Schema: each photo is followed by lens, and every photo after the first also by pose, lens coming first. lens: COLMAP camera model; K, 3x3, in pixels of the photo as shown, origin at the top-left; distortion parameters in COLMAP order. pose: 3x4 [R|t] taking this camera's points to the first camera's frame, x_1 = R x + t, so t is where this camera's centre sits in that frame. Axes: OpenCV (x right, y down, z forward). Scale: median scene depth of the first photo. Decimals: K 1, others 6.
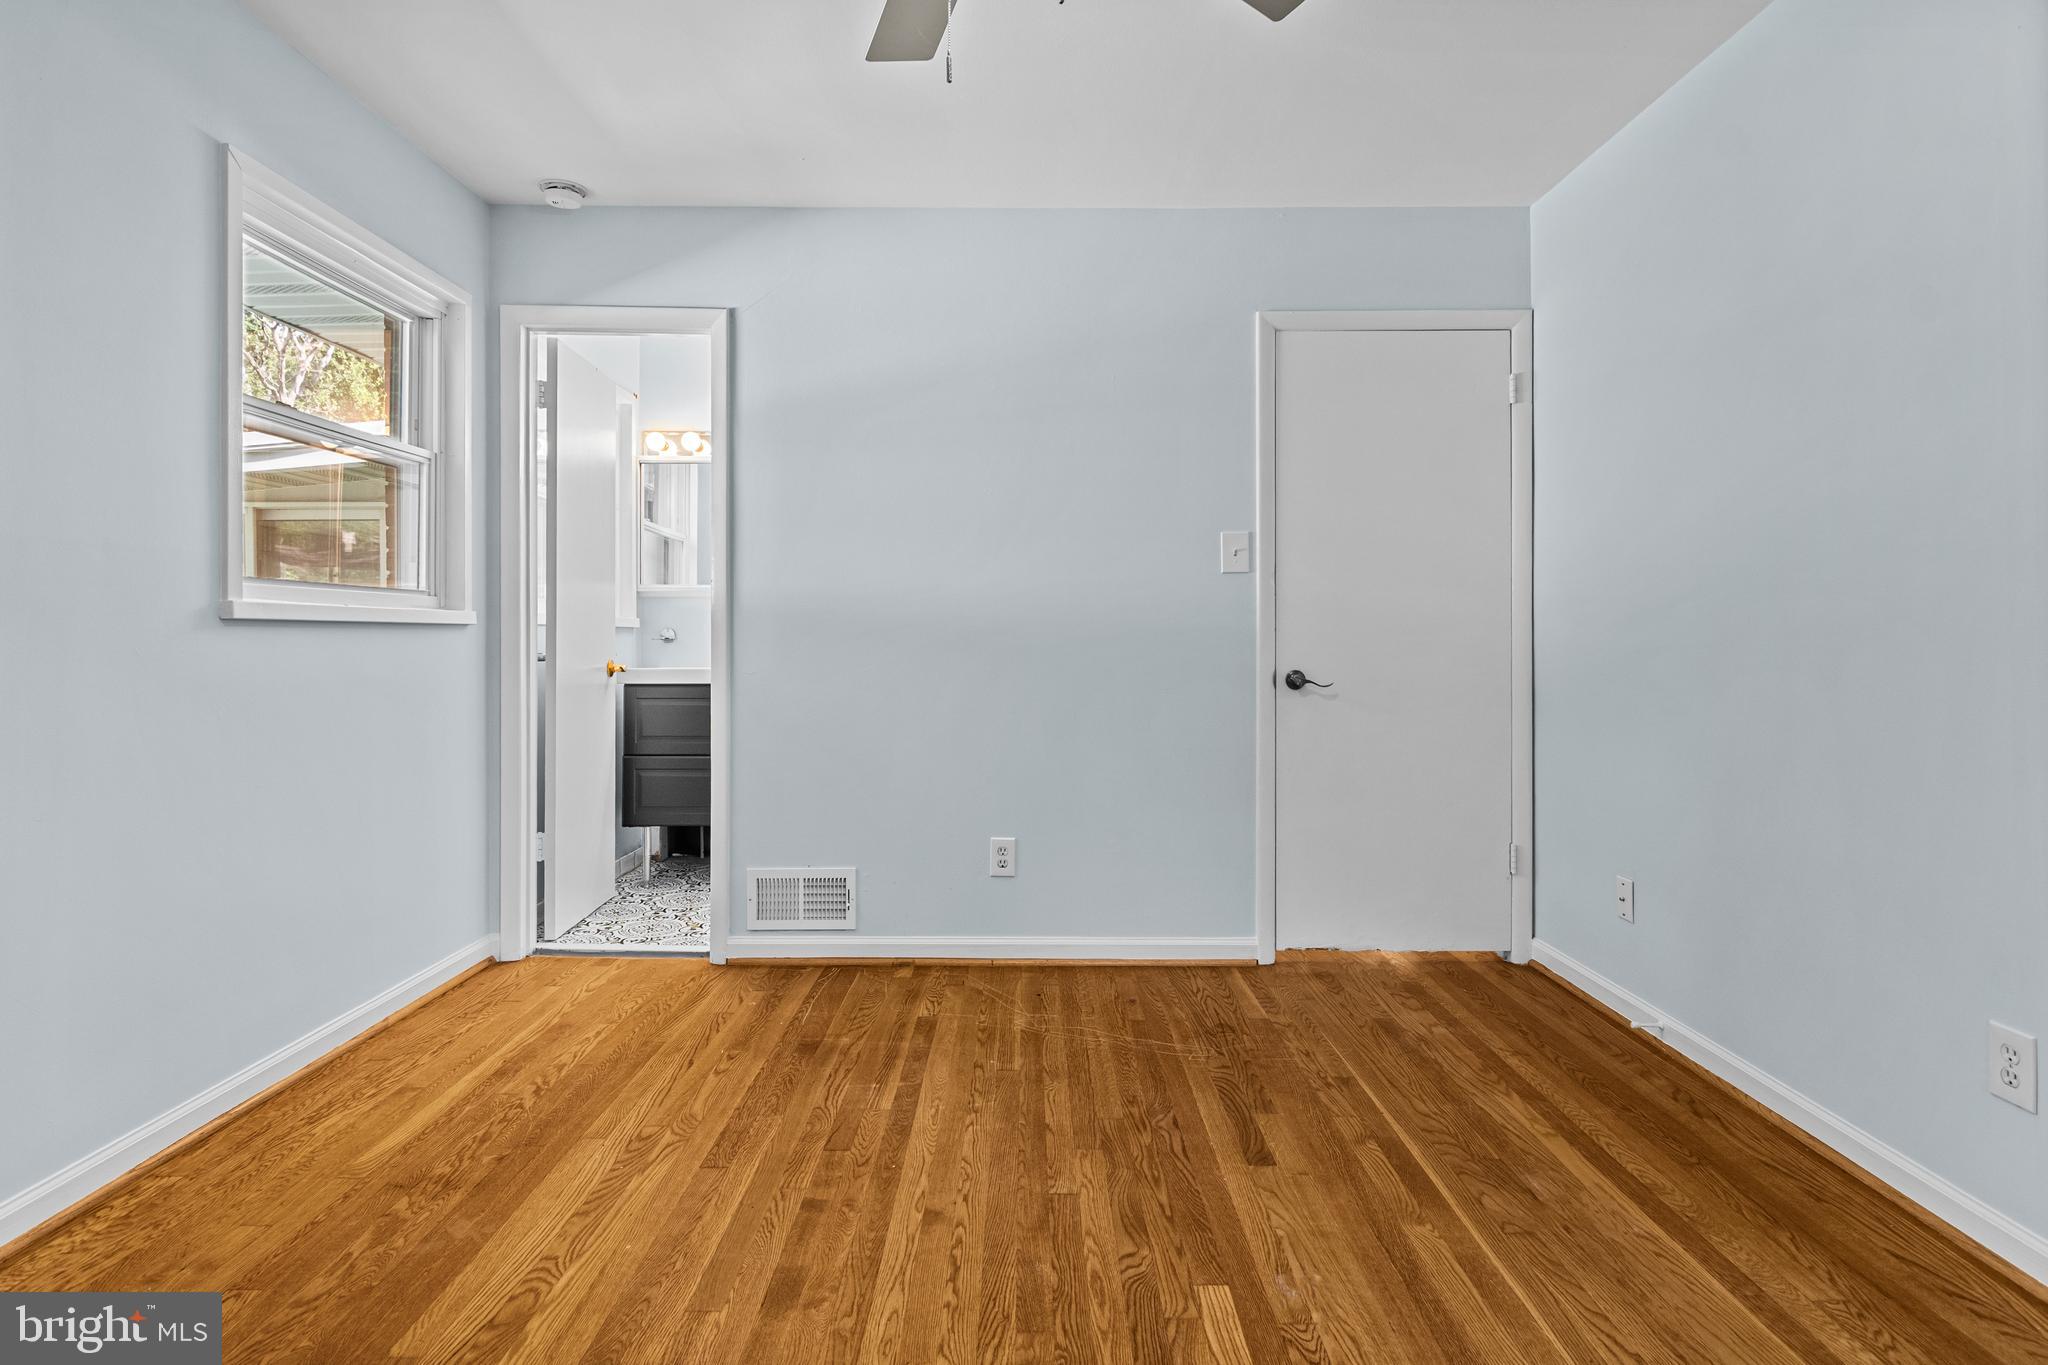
lens RADIAL K [[1009.5, 0, 1025.0], [0, 1009.5, 666.8], [0, 0, 1]] dist [0.000097, -0.000106]
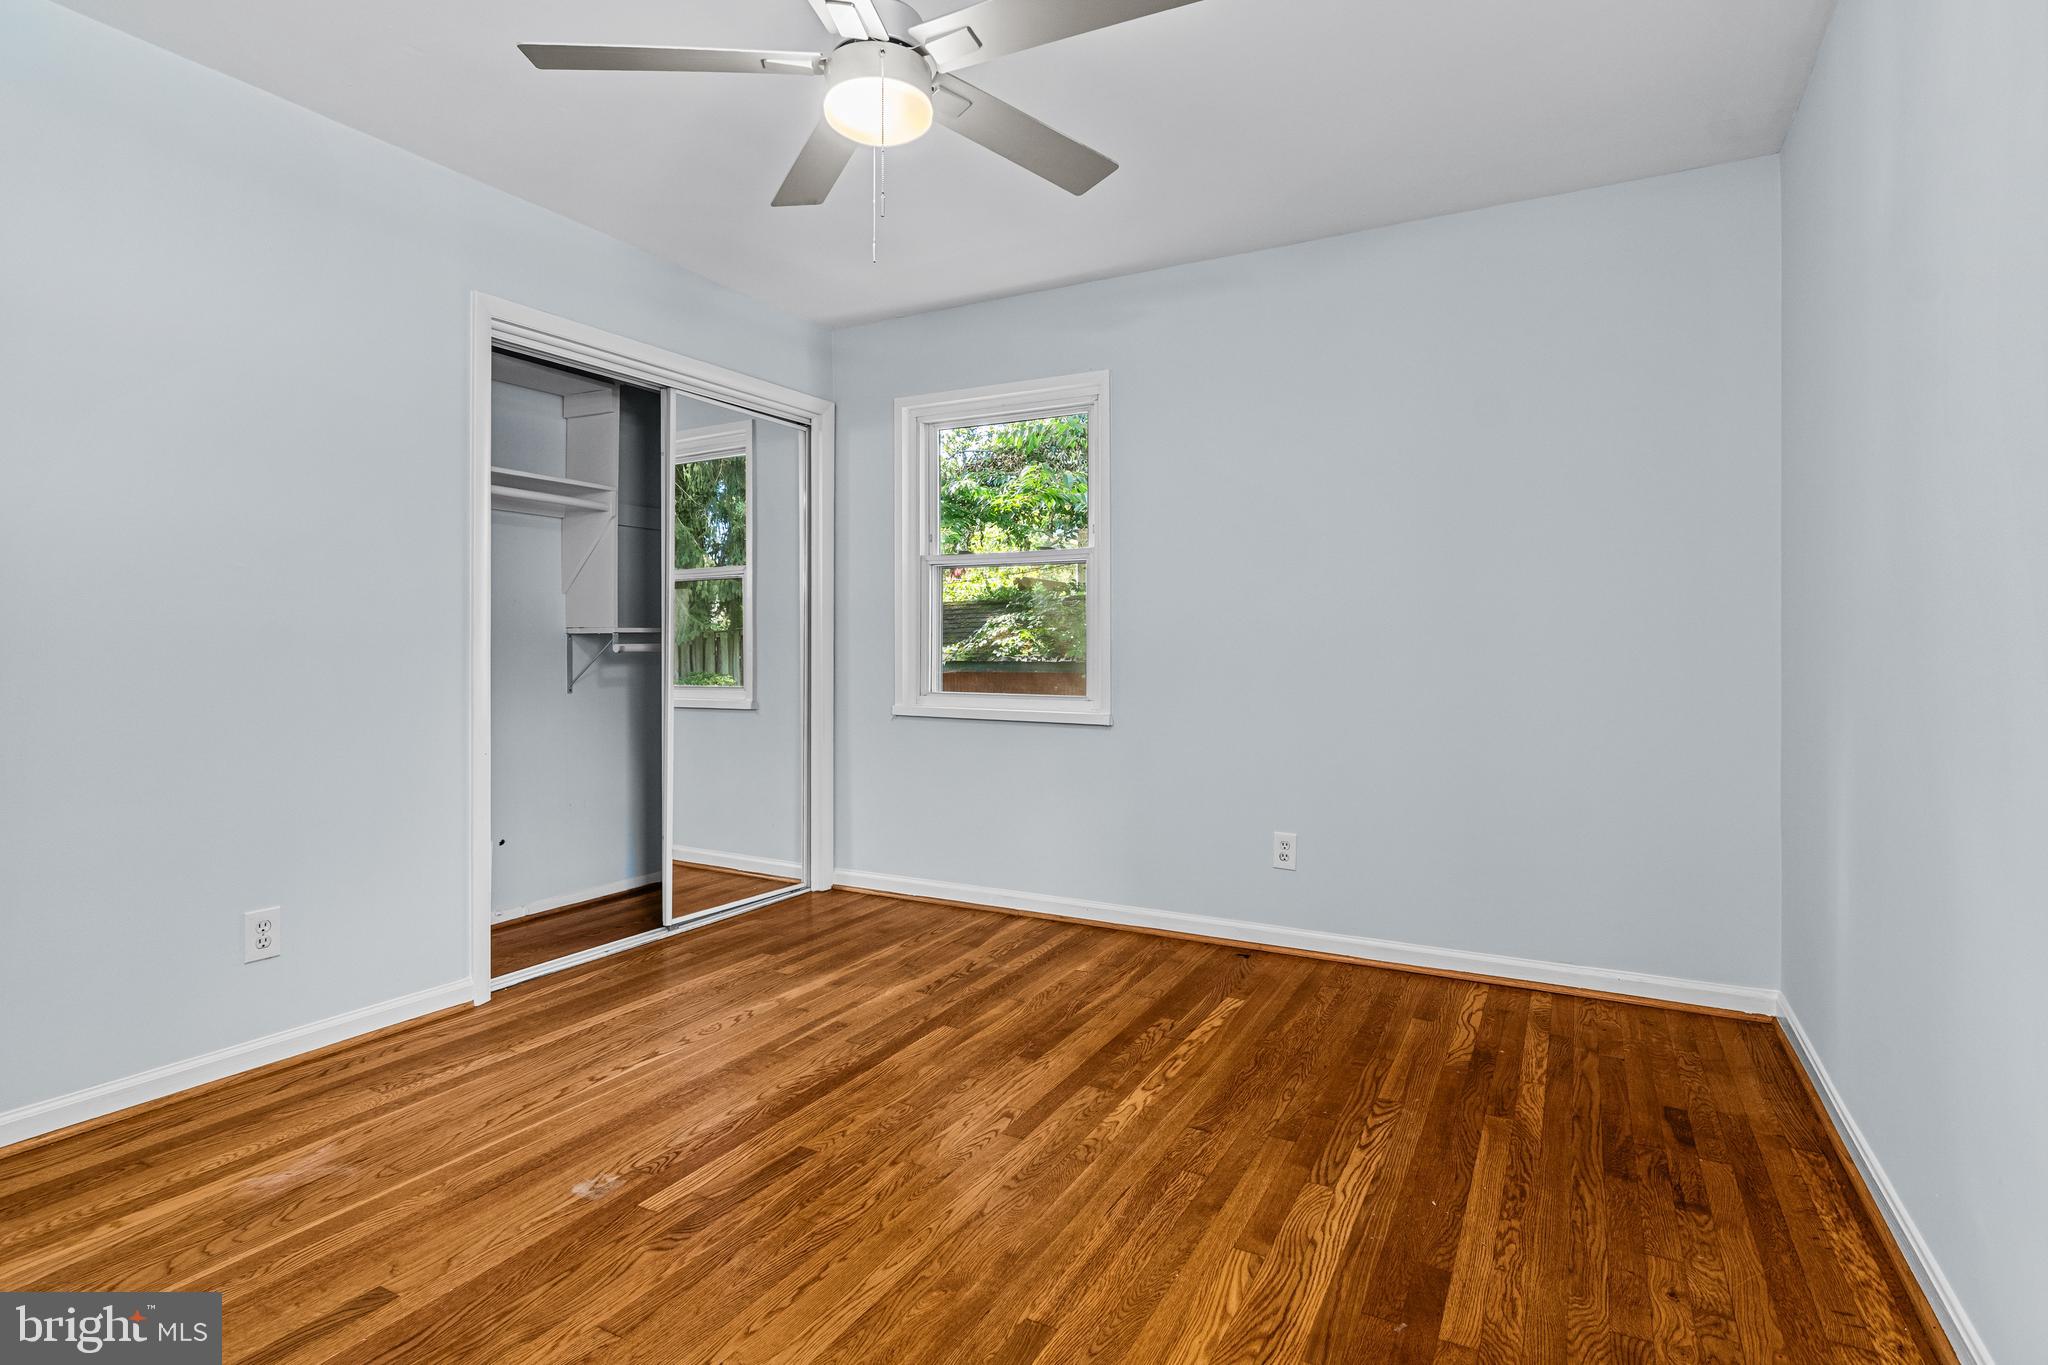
lens RADIAL K [[1009.5, 0, 1026.0], [0, 1009.5, 677.4], [0, 0, 1]] dist [0.000097, -0.000106]
pose [[-0.874215, -0.013111, 0.485361, -0.726933], [0.014248, 0.998512, 0.052635, -0.047737], [-0.485329, 0.052929, -0.872728, 1.717139]]
